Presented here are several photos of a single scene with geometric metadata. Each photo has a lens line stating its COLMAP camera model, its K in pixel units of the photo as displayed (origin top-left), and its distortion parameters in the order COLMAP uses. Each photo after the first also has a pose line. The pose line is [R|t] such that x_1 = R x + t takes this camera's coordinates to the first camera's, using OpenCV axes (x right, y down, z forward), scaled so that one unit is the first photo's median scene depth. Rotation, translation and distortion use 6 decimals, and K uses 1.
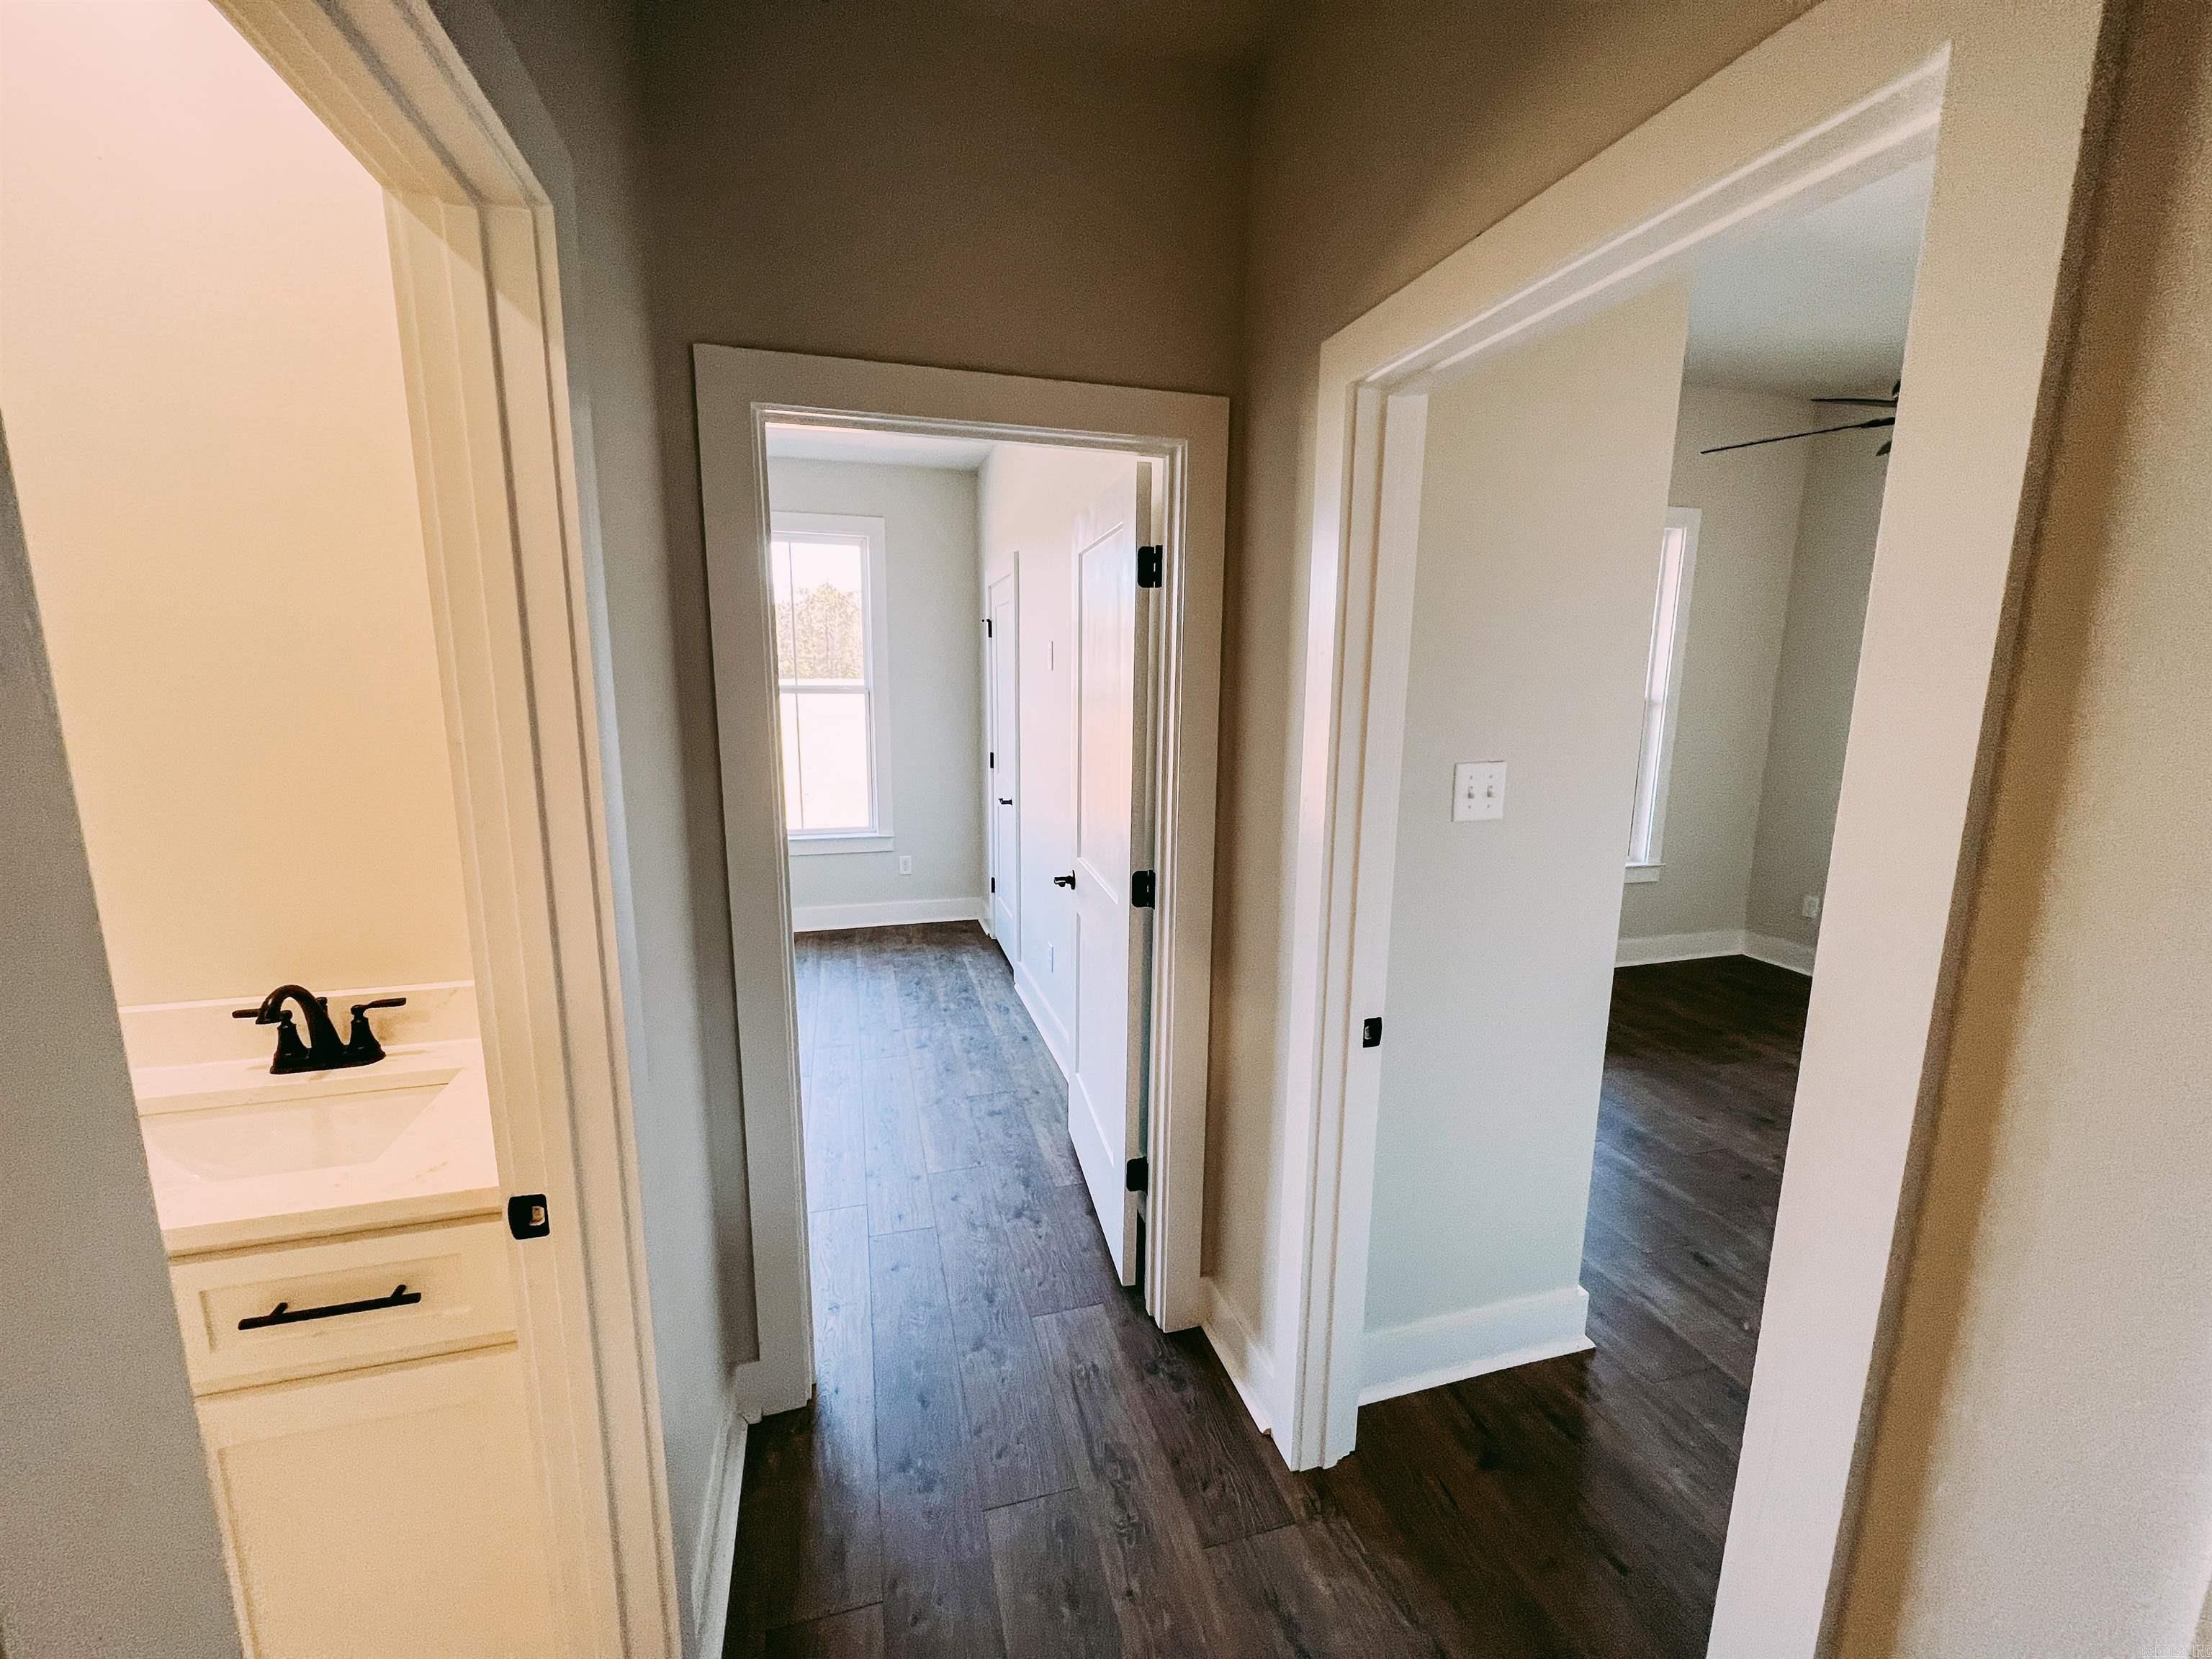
lens RADIAL K [[883.6, 0, 1095.0], [0, 883.6, 822.5], [0, 0, 1]] dist [-0.001665, 0.000224]
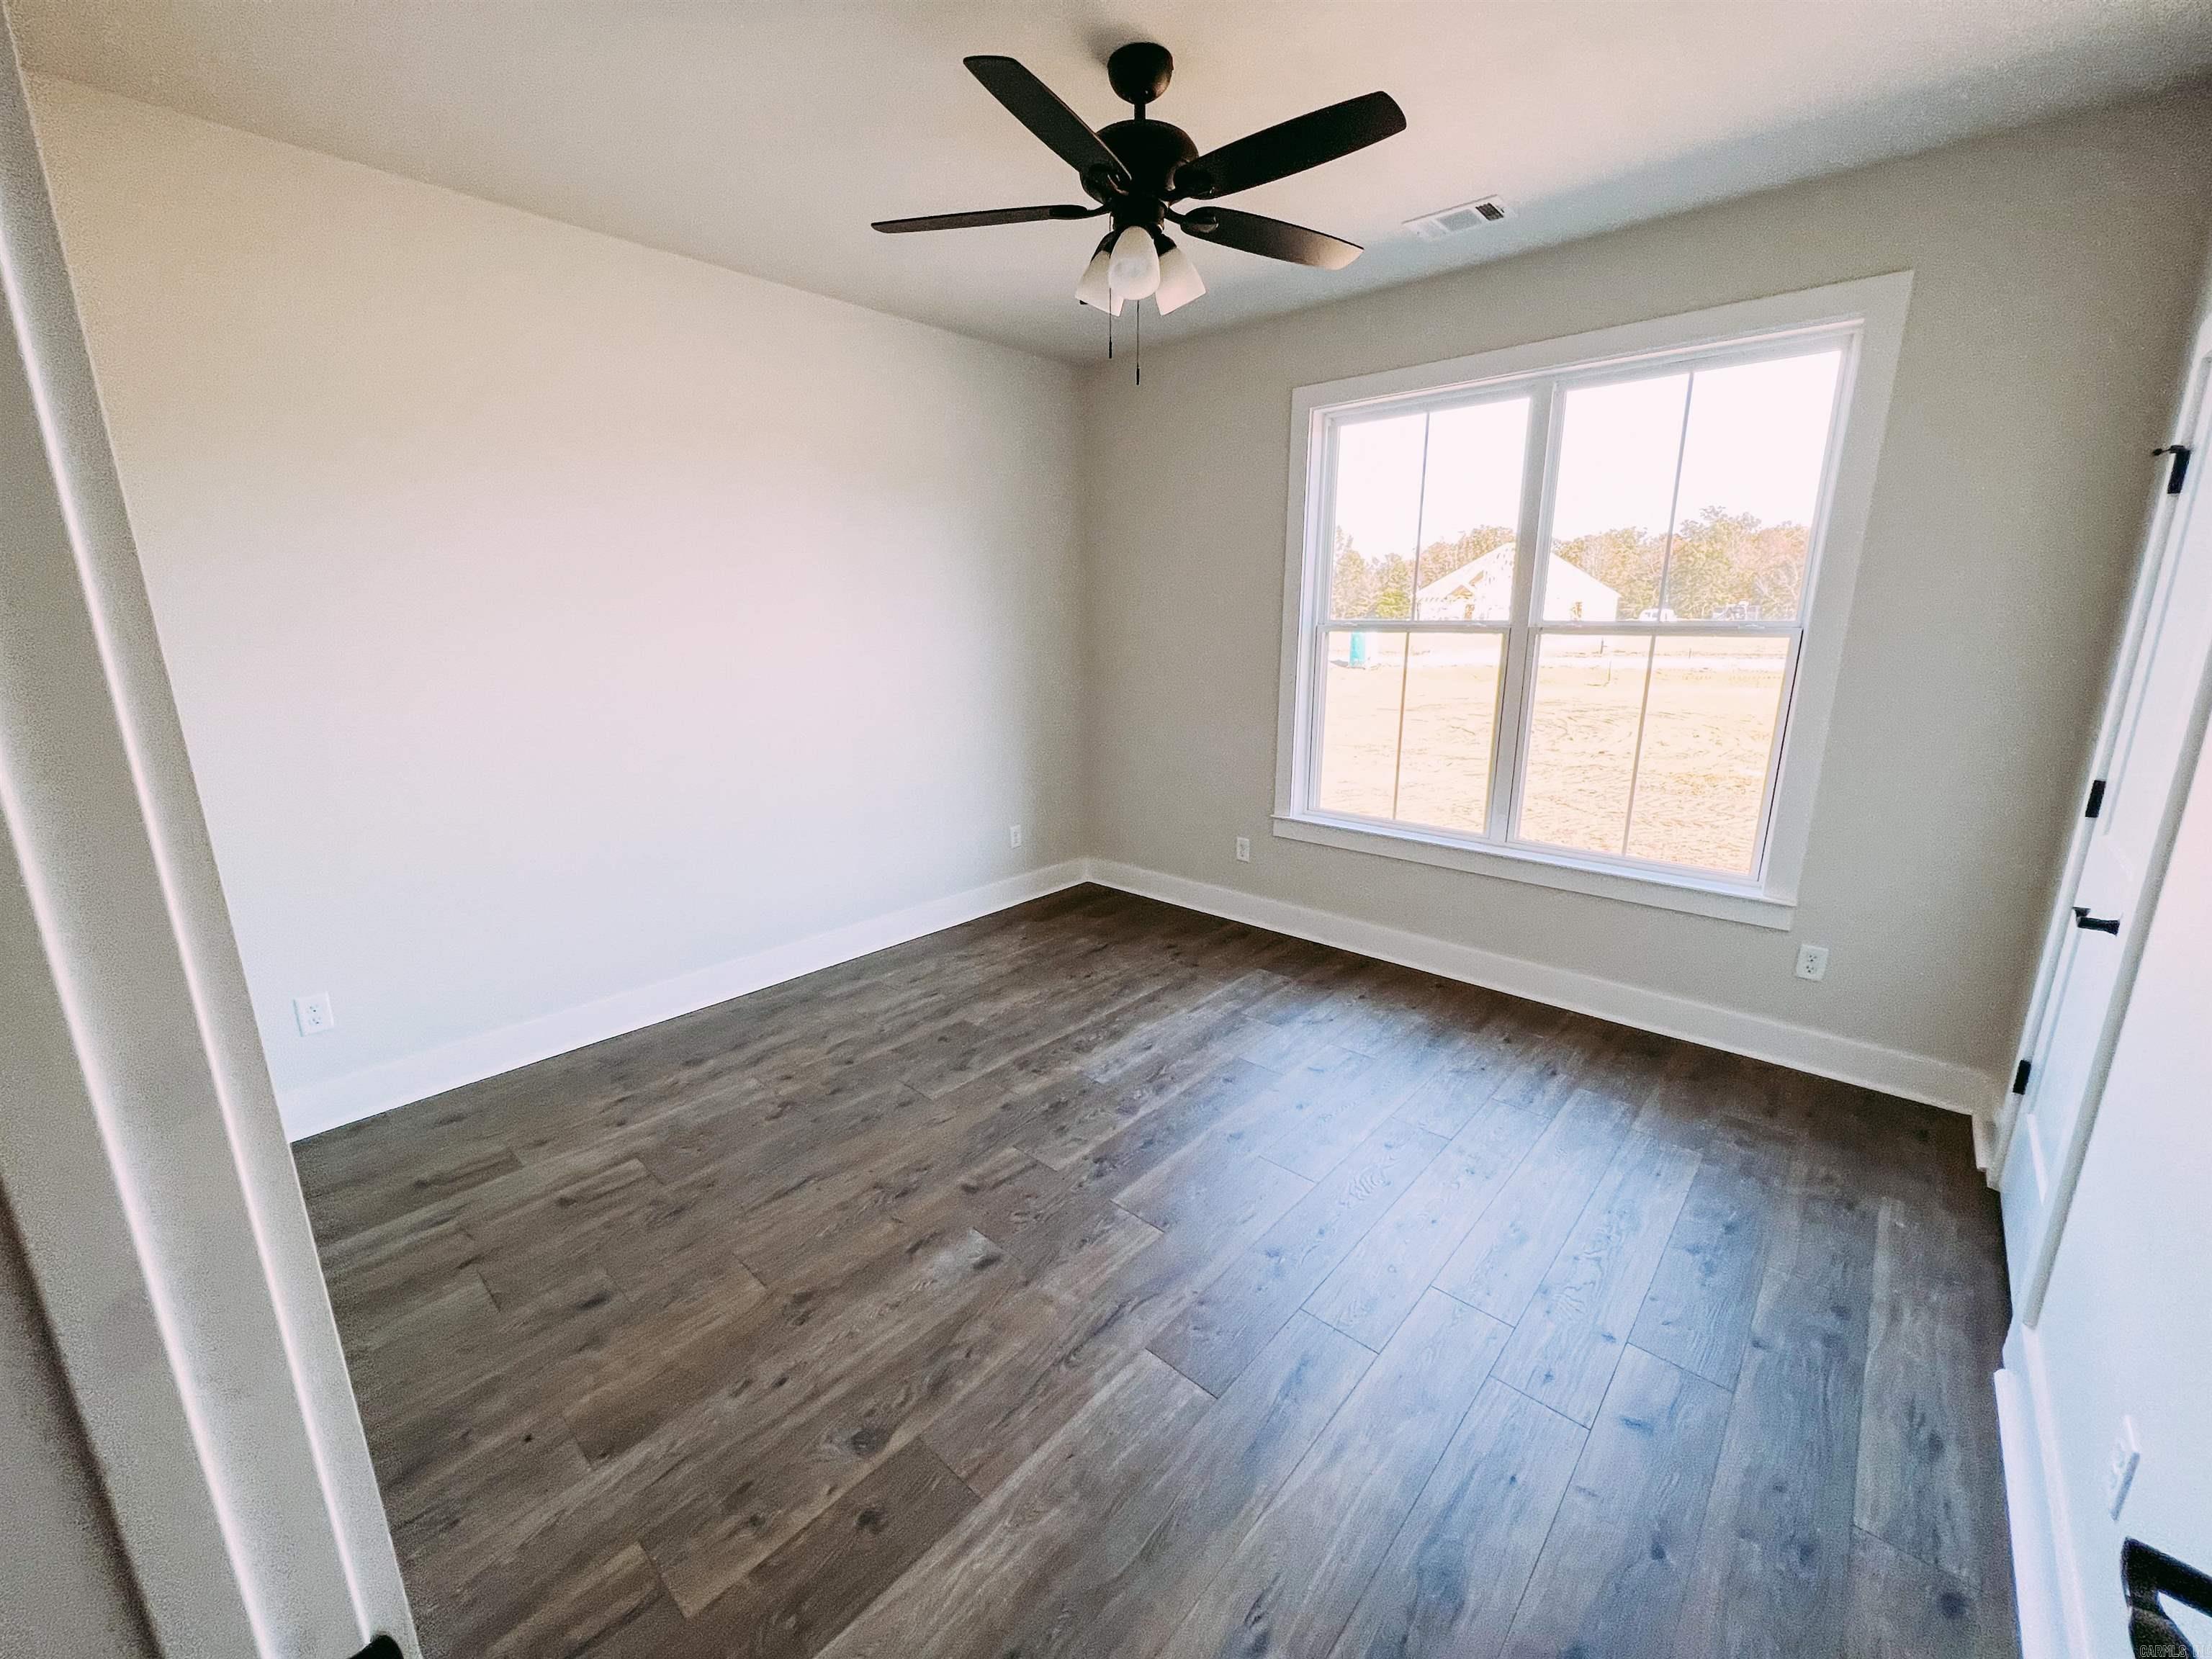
lens RADIAL K [[883.6, 0, 1095.9], [0, 883.6, 828.2], [0, 0, 1]] dist [-0.001665, 0.000224]
pose [[0.529981, 0.189520, -0.826561, -0.020985], [-0.131388, 0.981288, 0.140753, -0.057041], [0.837769, 0.034004, 0.544965, 0.390581]]
